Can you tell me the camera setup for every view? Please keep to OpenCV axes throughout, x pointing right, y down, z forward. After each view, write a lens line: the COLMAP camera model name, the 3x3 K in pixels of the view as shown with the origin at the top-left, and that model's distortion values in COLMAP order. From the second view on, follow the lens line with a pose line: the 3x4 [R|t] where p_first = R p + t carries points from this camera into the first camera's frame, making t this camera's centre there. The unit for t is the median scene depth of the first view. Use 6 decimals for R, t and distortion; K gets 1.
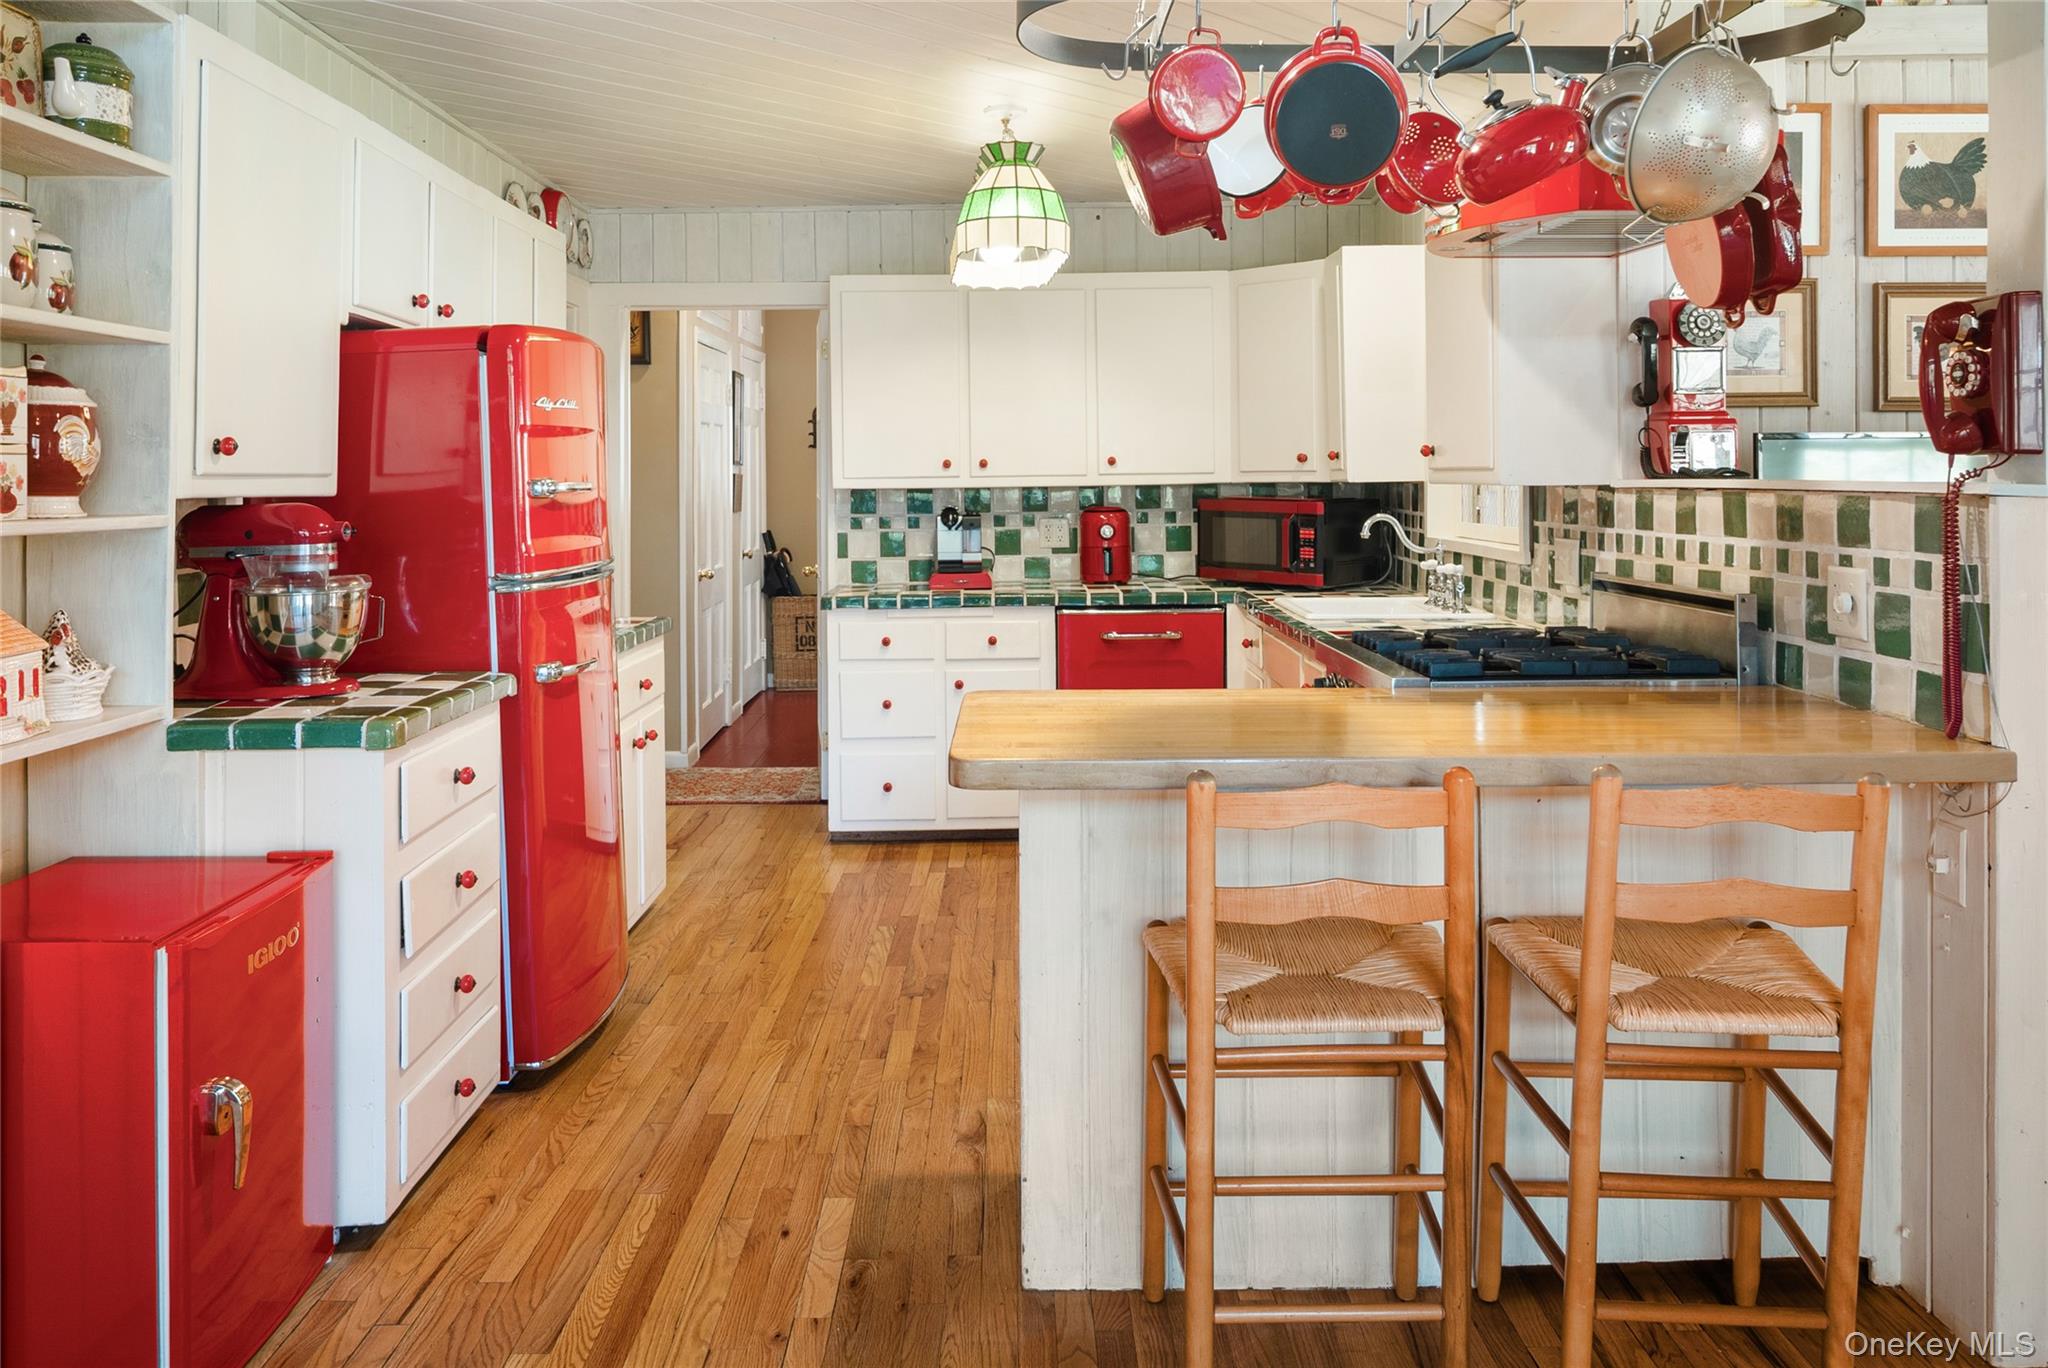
lens RADIAL K [[1534.2, 0, 1018.9], [0, 1534.2, 469.5], [0, 0, 1]] dist [-0.001012, -0.000698]
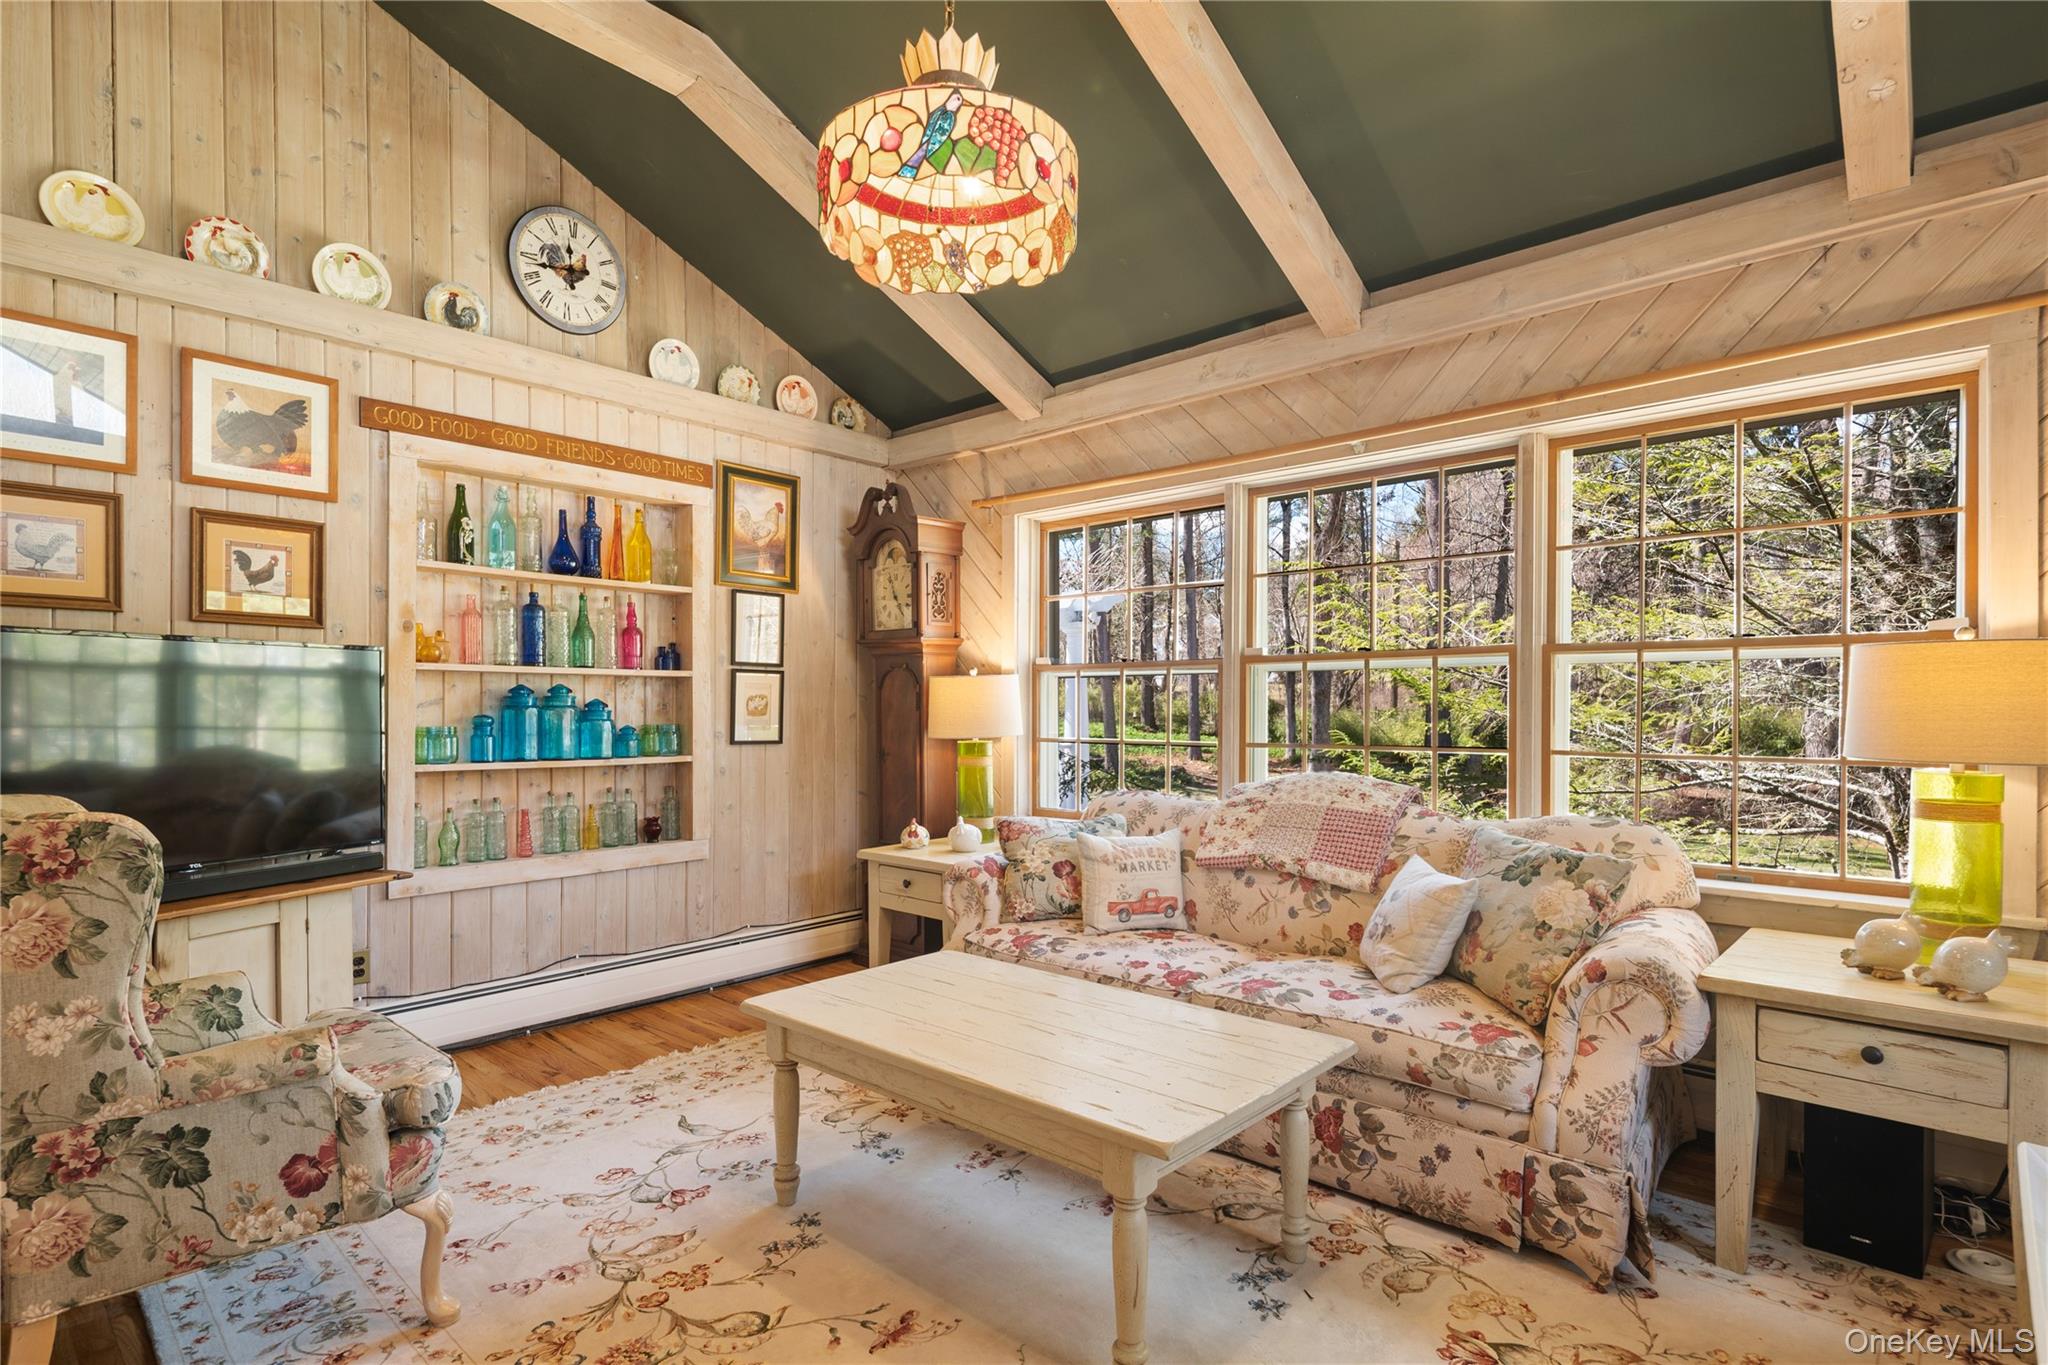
lens RADIAL K [[1012.3, 0, 1014.9], [0, 1012.3, 719.7], [0, 0, 1]] dist [0.003875, -0.002078]
pose [[0.682172, 0.003626, 0.731182, 0.424484], [-0.010411, 0.999935, 0.004754, 0.025045], [-0.731117, -0.010855, 0.682165, 0.044089]]
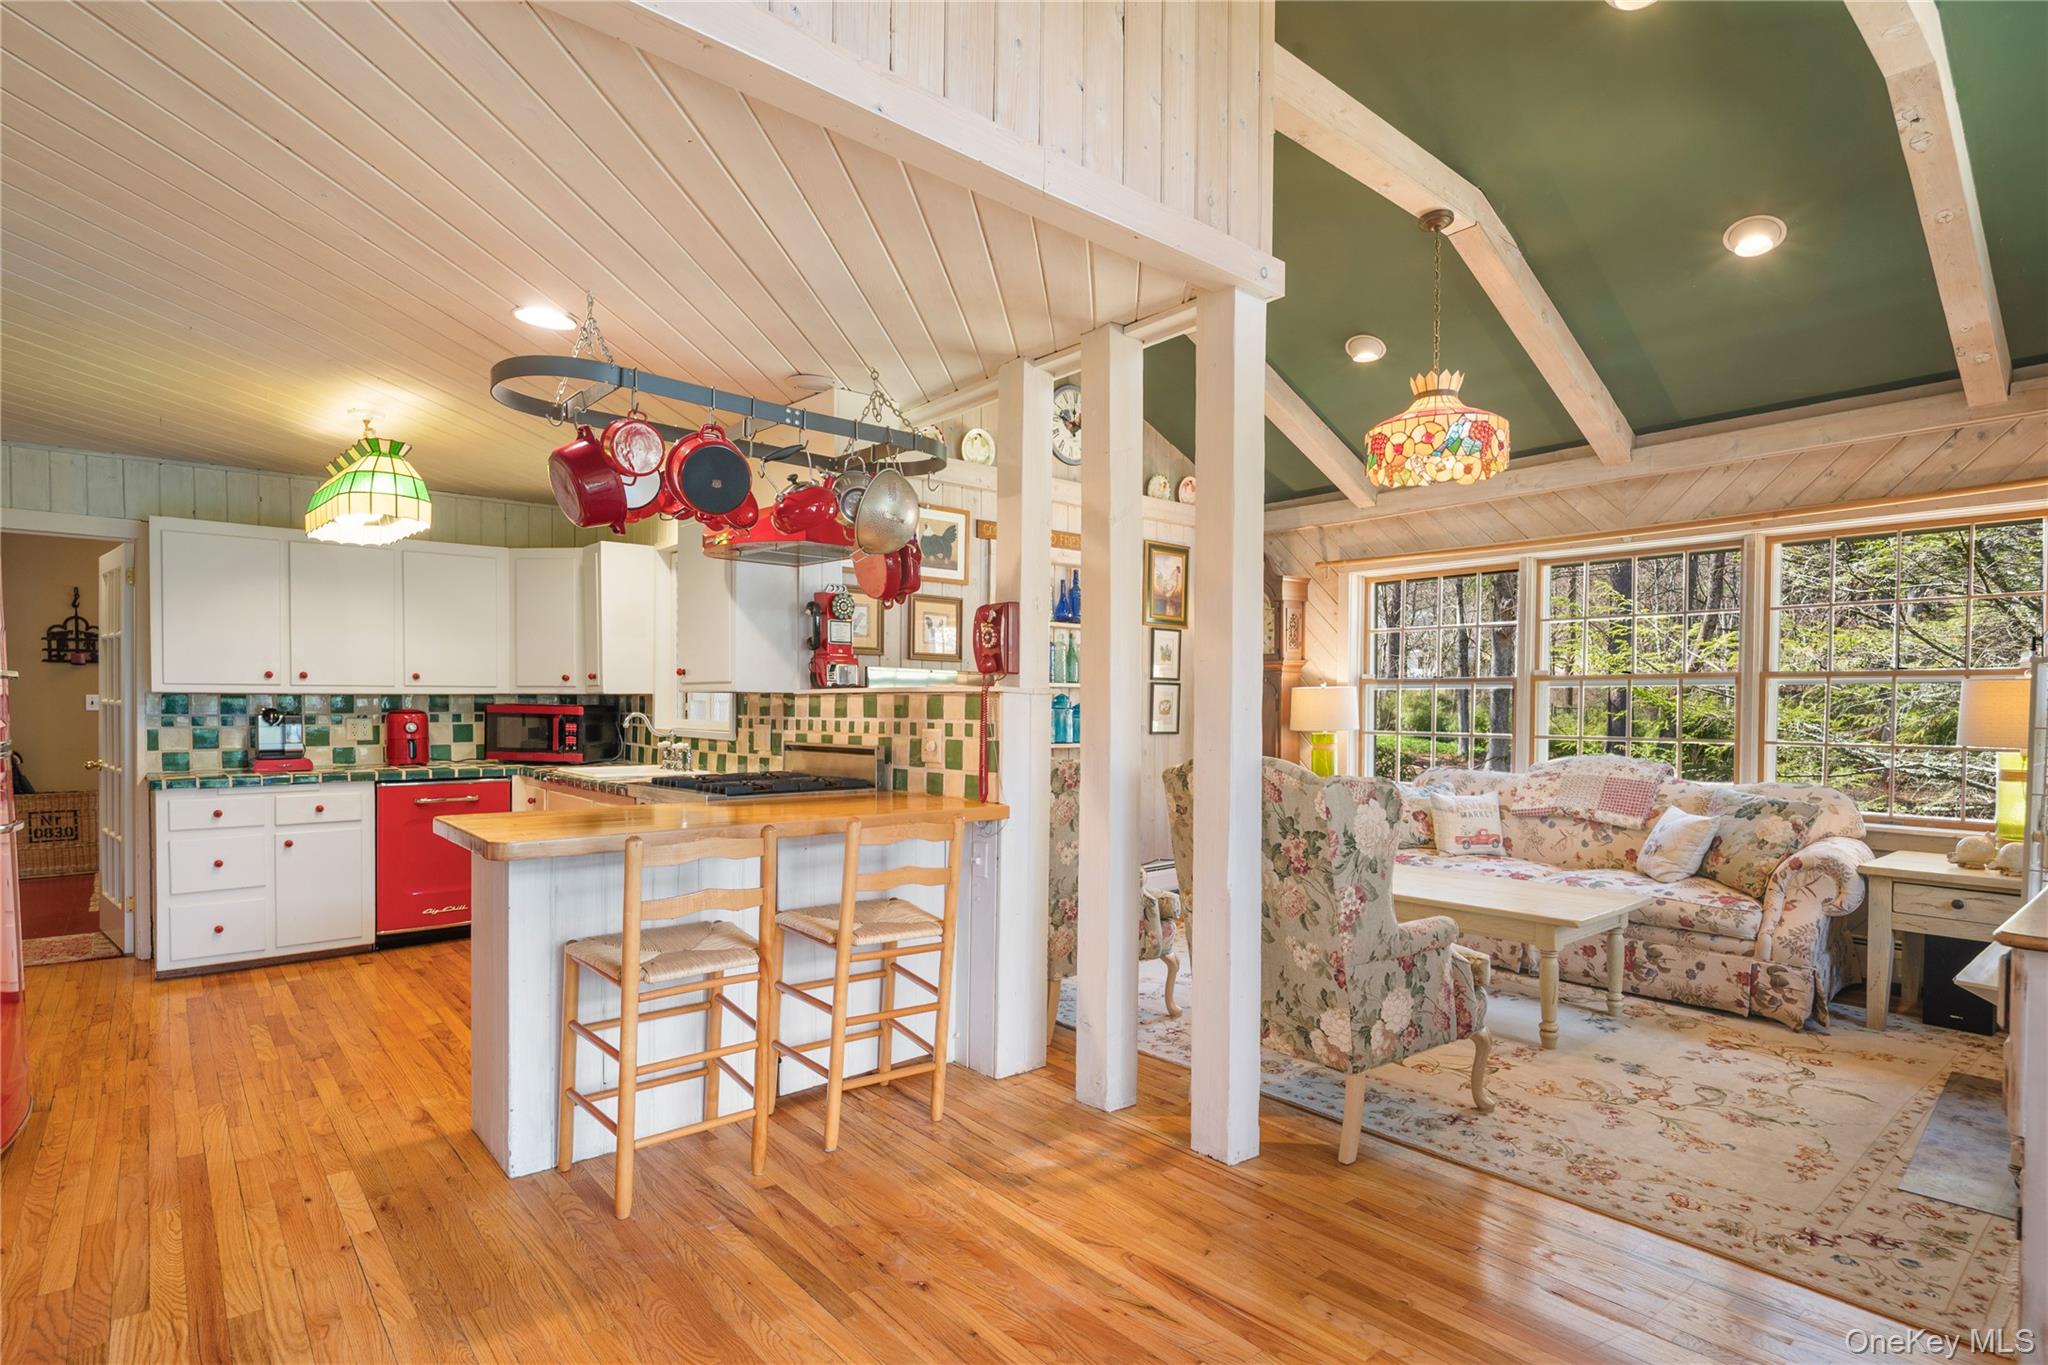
lens RADIAL K [[1022.7, 0, 1021.9], [0, 1022.7, 724.4], [0, 0, 1]] dist [0.008166, -0.005196]
pose [[0.767869, 0.000755, 0.640606, -0.162279], [-0.014584, 0.999761, 0.016303, 0.021297], [-0.640441, -0.021861, 0.767696, -0.090566]]
